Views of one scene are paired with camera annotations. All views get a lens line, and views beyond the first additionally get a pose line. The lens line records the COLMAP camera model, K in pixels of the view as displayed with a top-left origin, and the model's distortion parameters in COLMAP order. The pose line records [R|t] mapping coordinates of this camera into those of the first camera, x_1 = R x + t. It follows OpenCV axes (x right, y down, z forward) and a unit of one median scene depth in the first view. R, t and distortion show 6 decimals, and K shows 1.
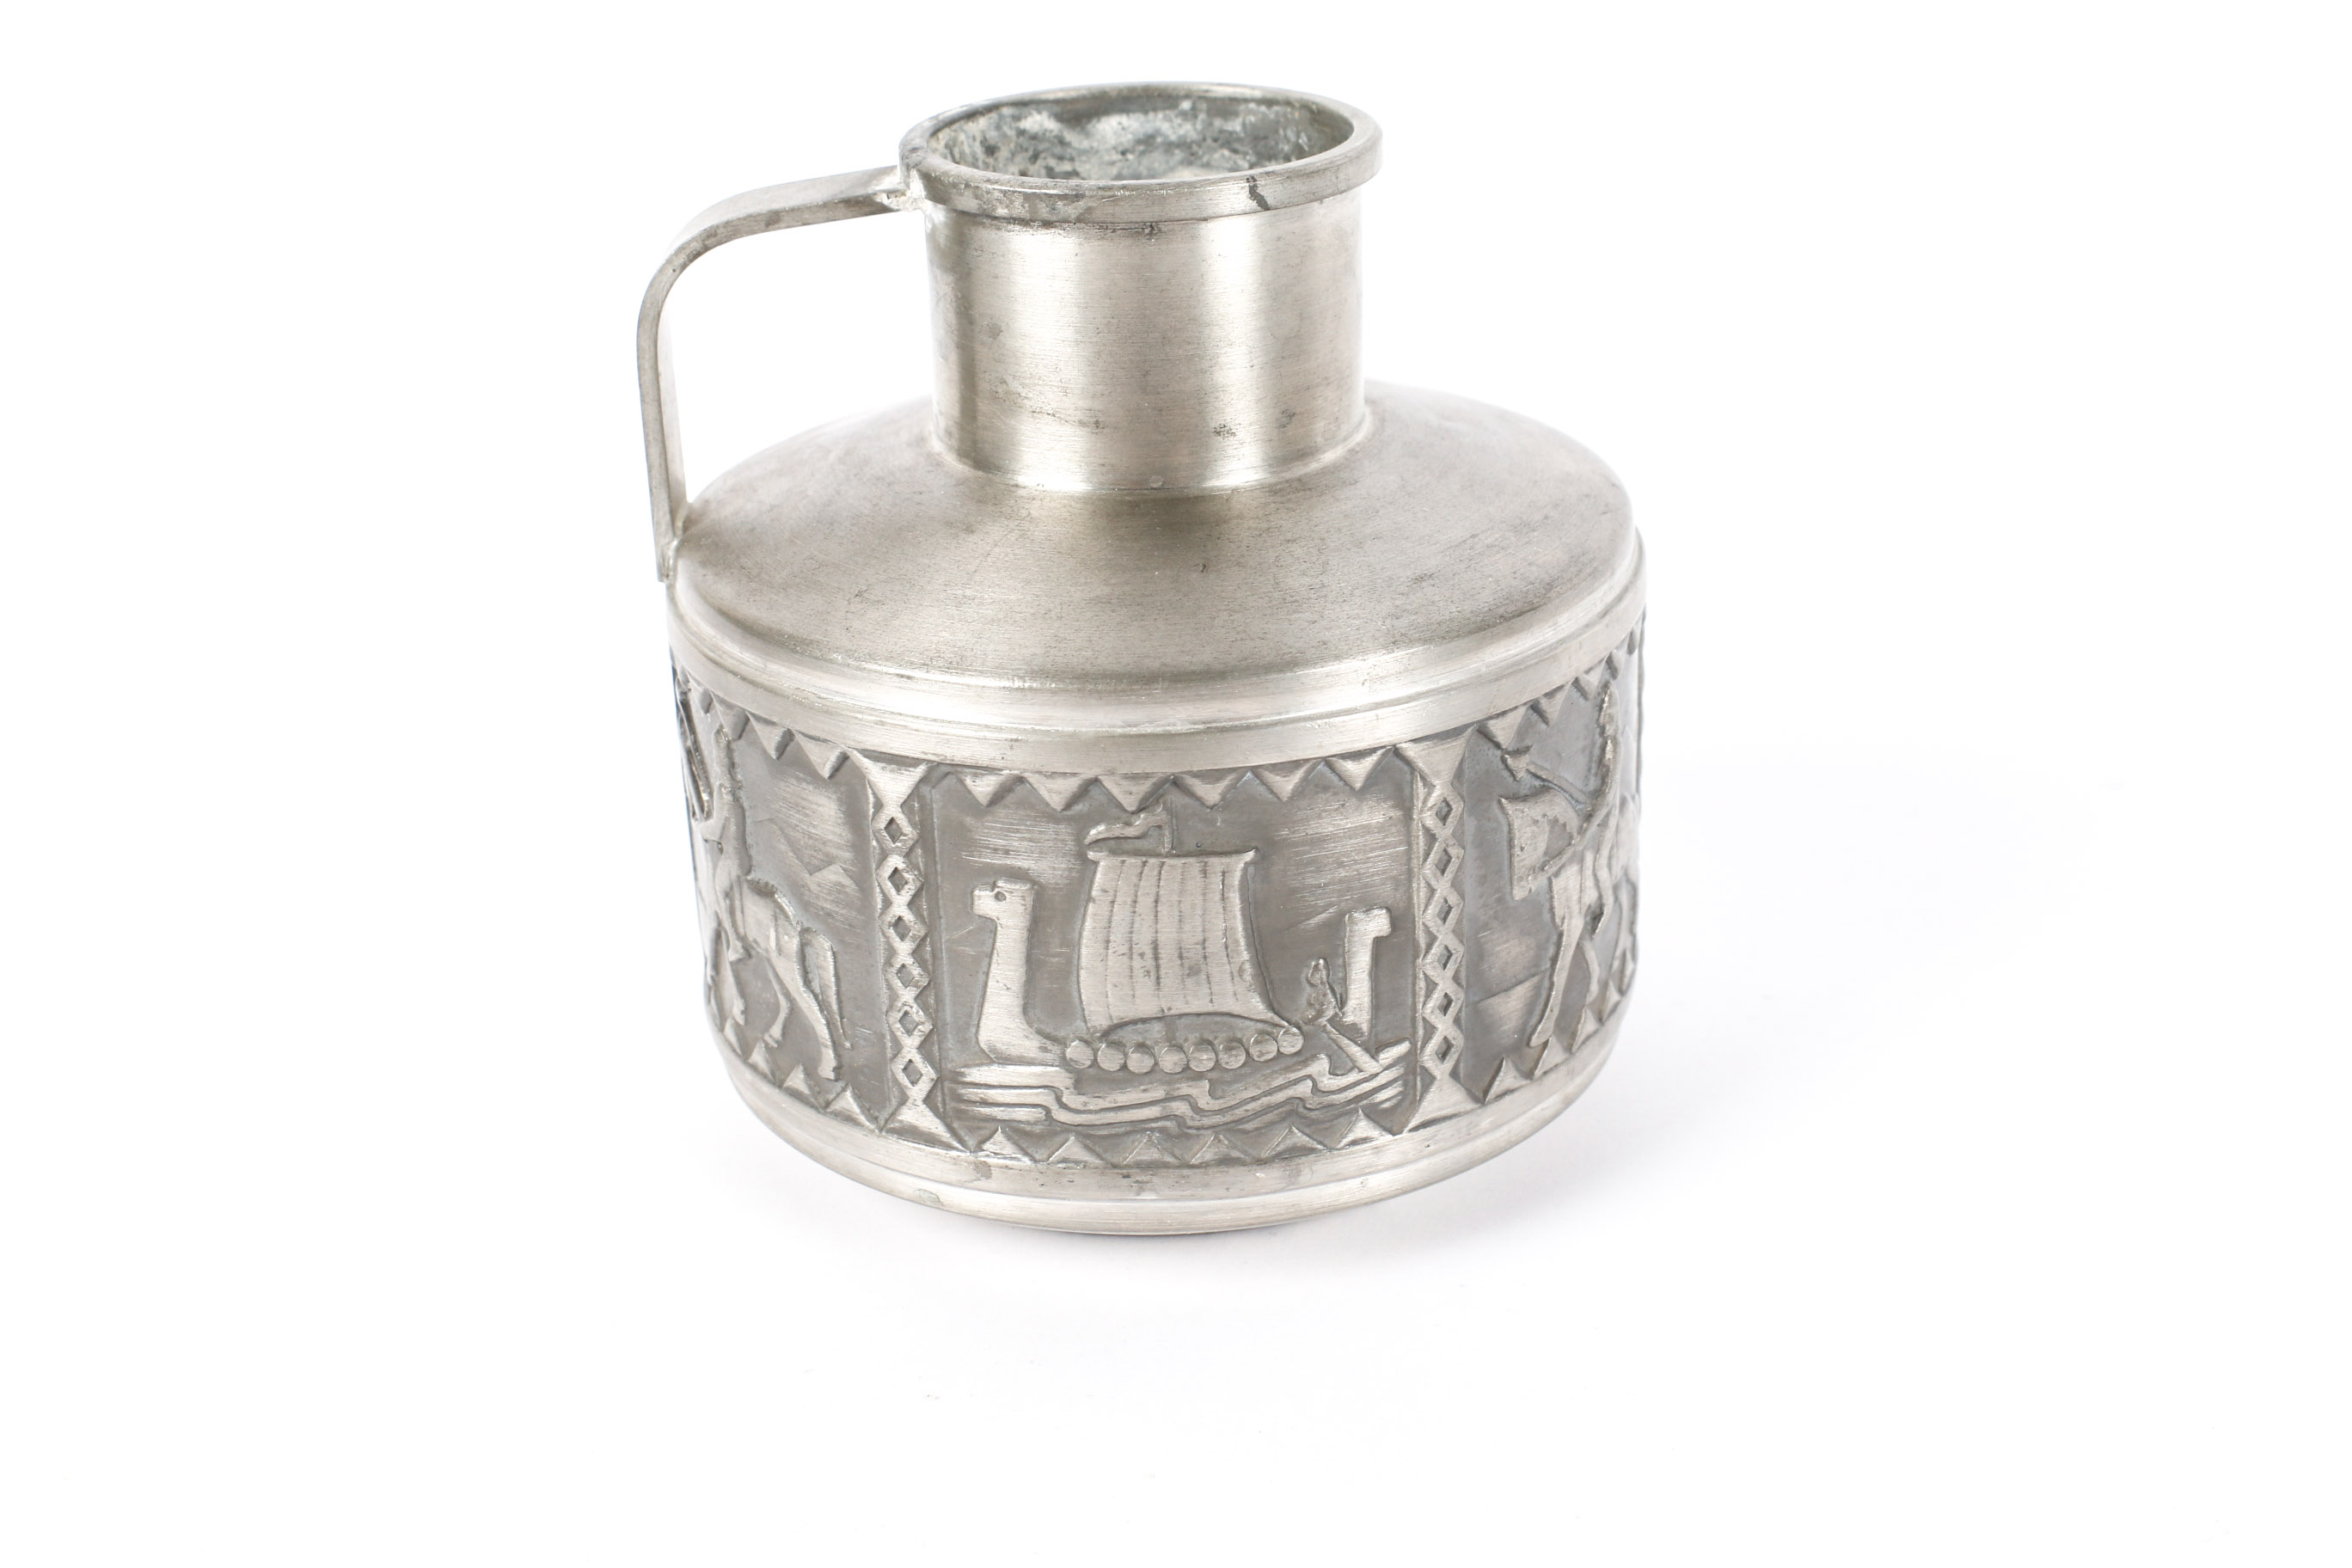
lens RADIAL K [[3792.3, 0, 1013.5], [0, 3792.3, 786.2], [0, 0, 1]] dist [-0.000535, 0.011452]
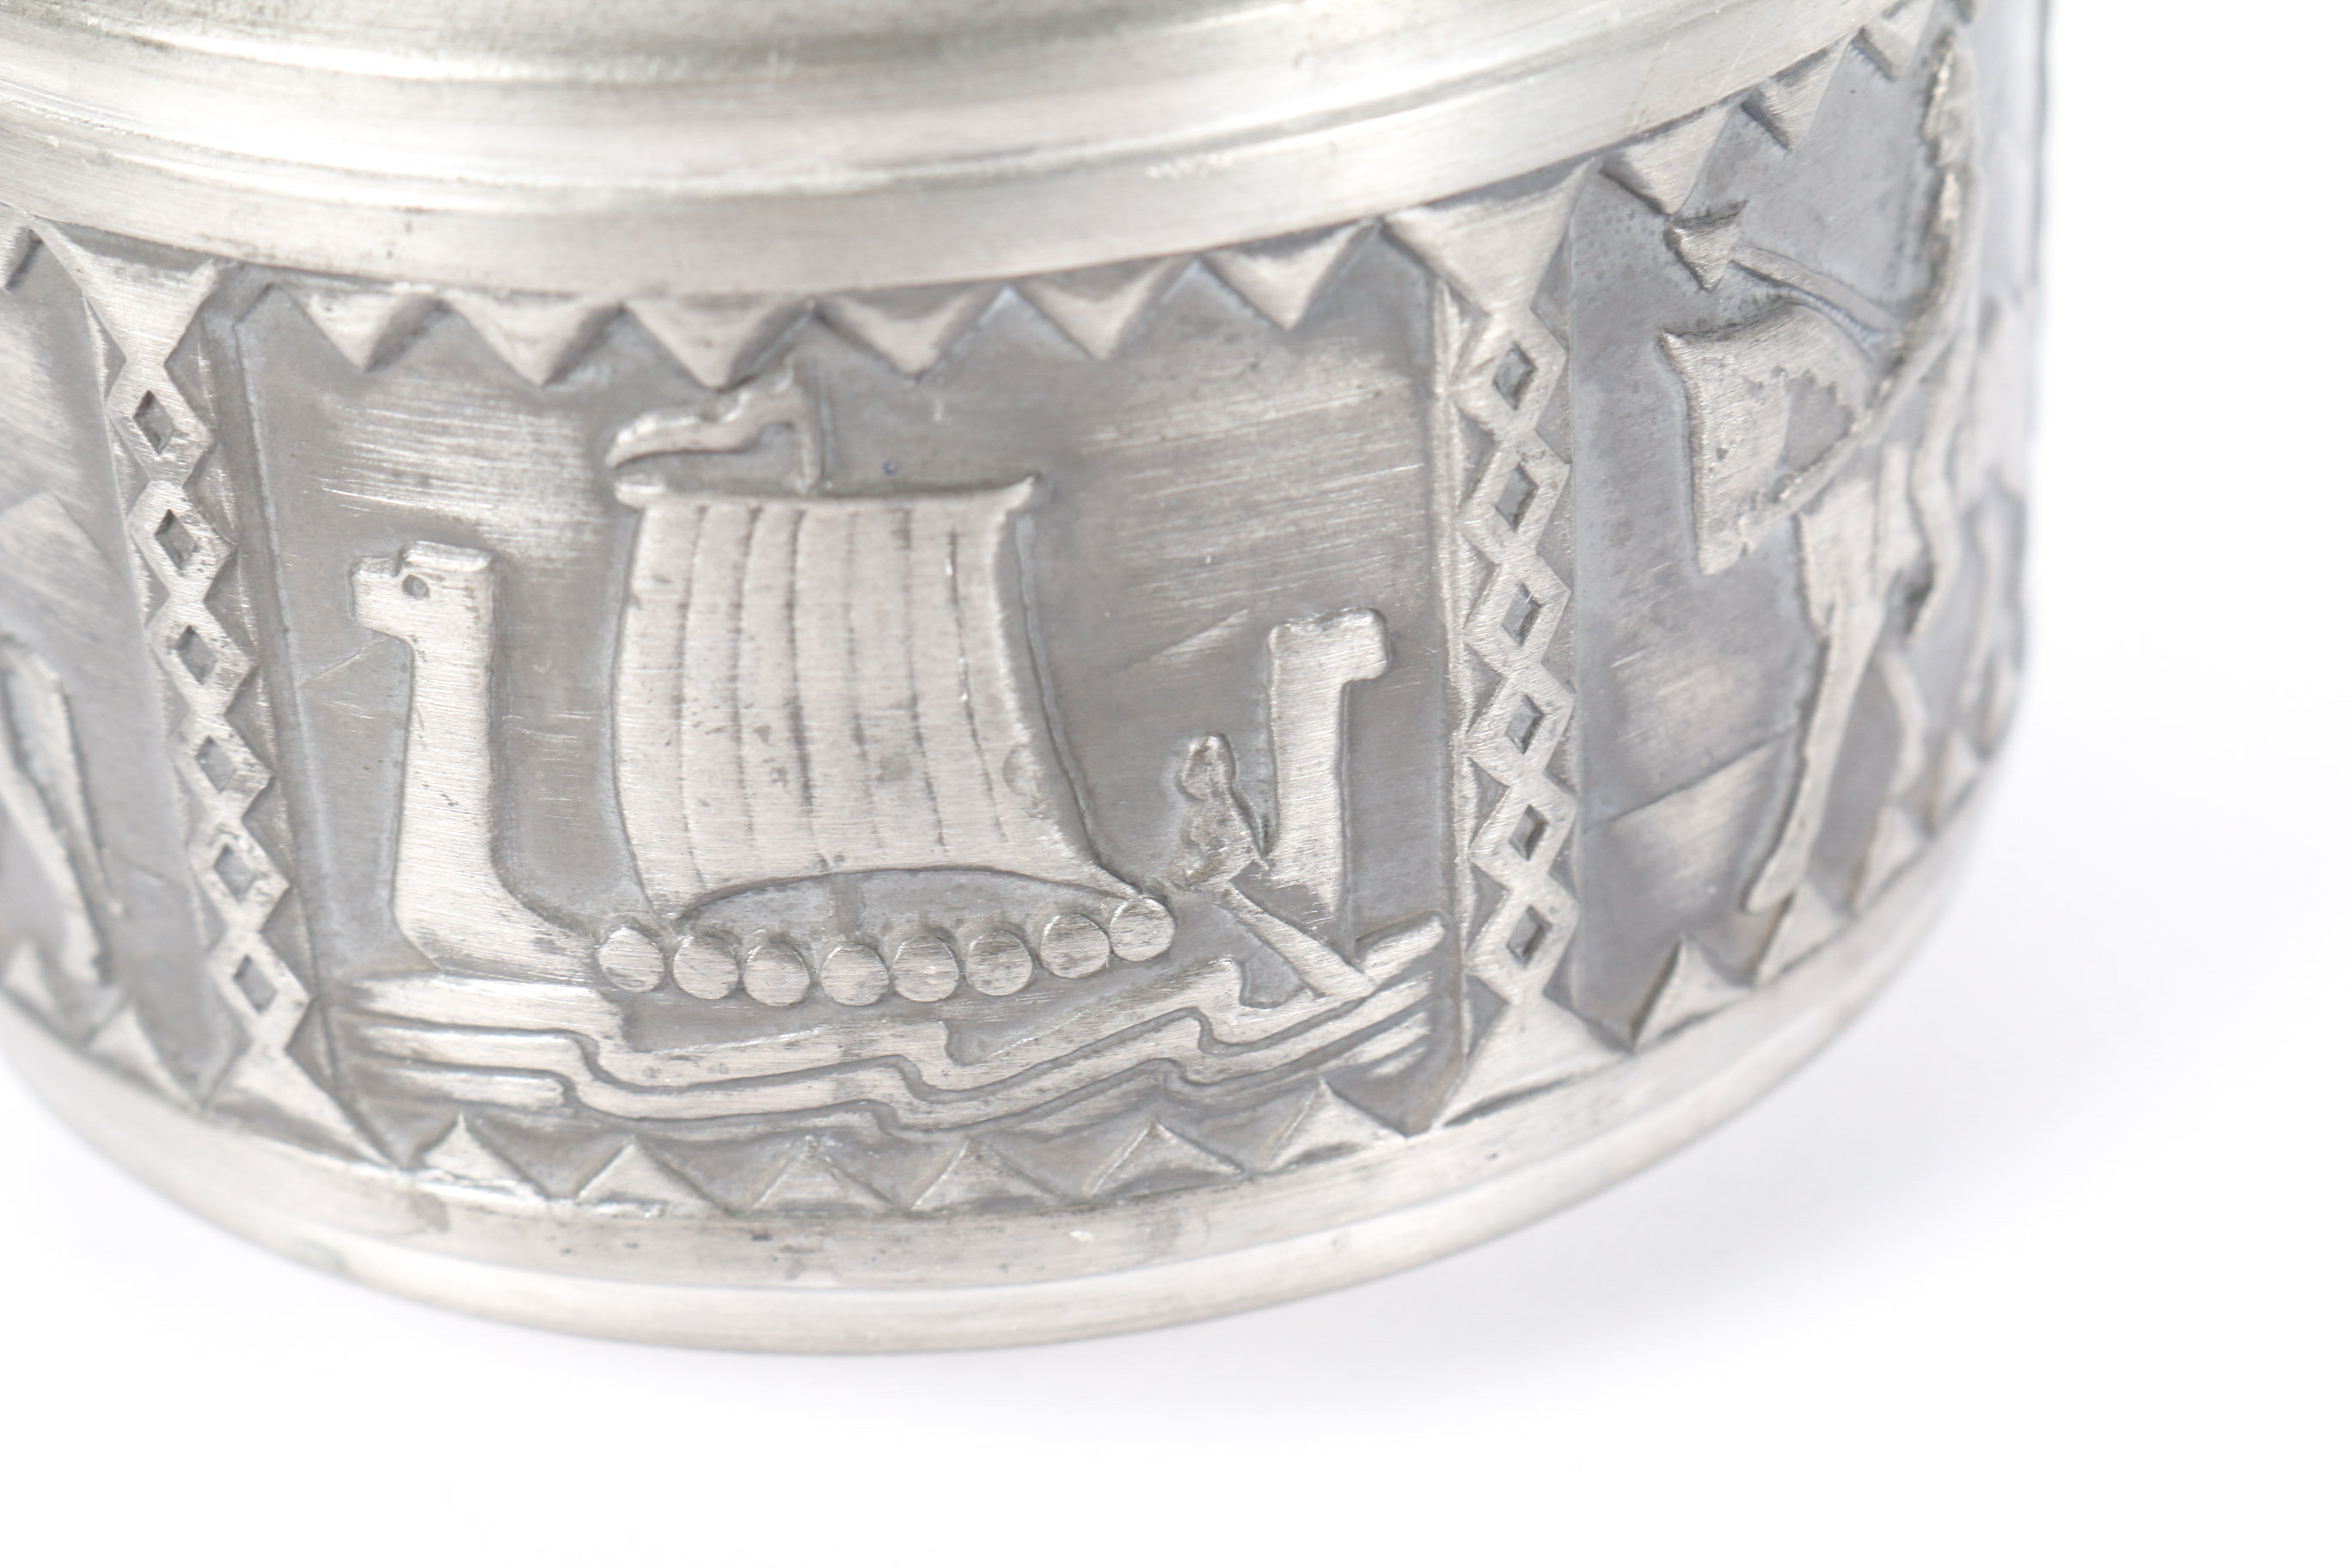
lens RADIAL K [[5790.9, 0, 992.4], [0, 5790.9, 781.3], [0, 0, 1]] dist [0.038696, 0.493145]
pose [[0.999164, 0.000673, -0.040871, 0.081659], [0.004875, 0.990766, 0.135493, -0.033227], [0.040585, -0.135579, 0.989935, 0.378481]]
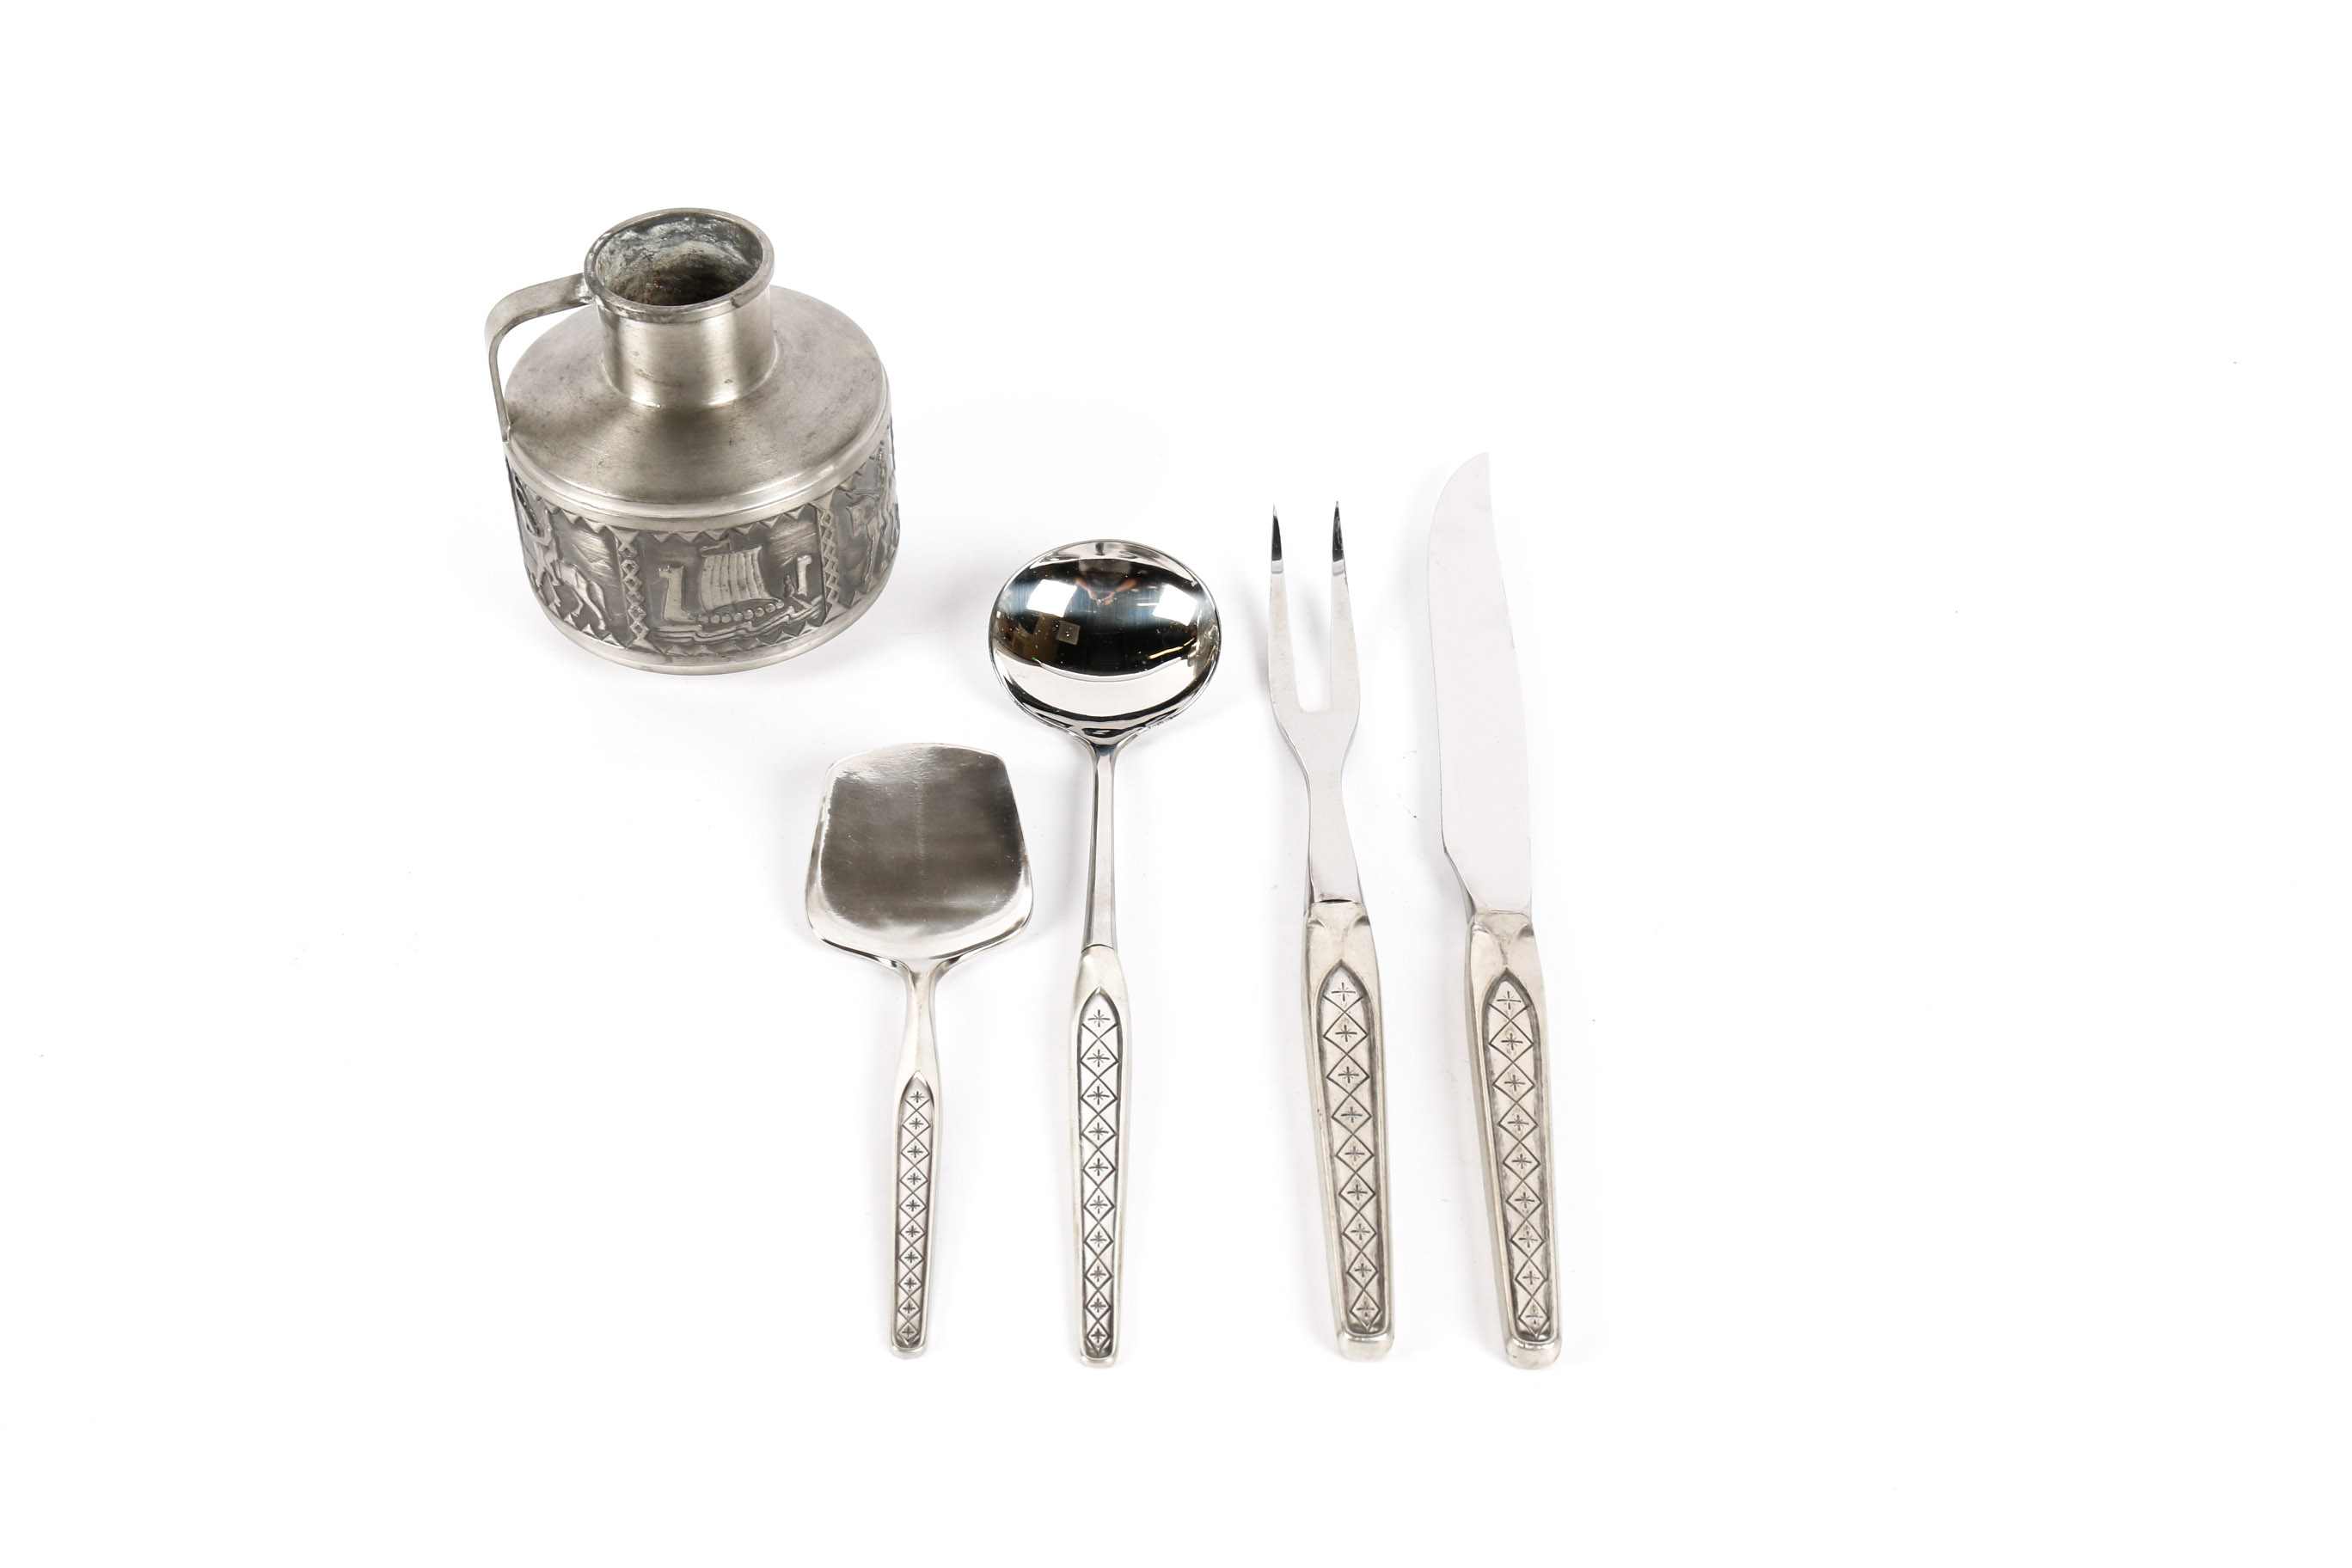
lens RADIAL K [[3227.0, 0, 1176.0], [0, 3227.0, 784.0], [0, 0, 1]] dist [-0.002361, -0.002939]
pose [[0.959995, -0.151014, 0.235807, -0.217519], [0.066040, 0.940460, 0.333428, -0.558883], [-0.272119, -0.304516, 0.912809, -1.217352]]
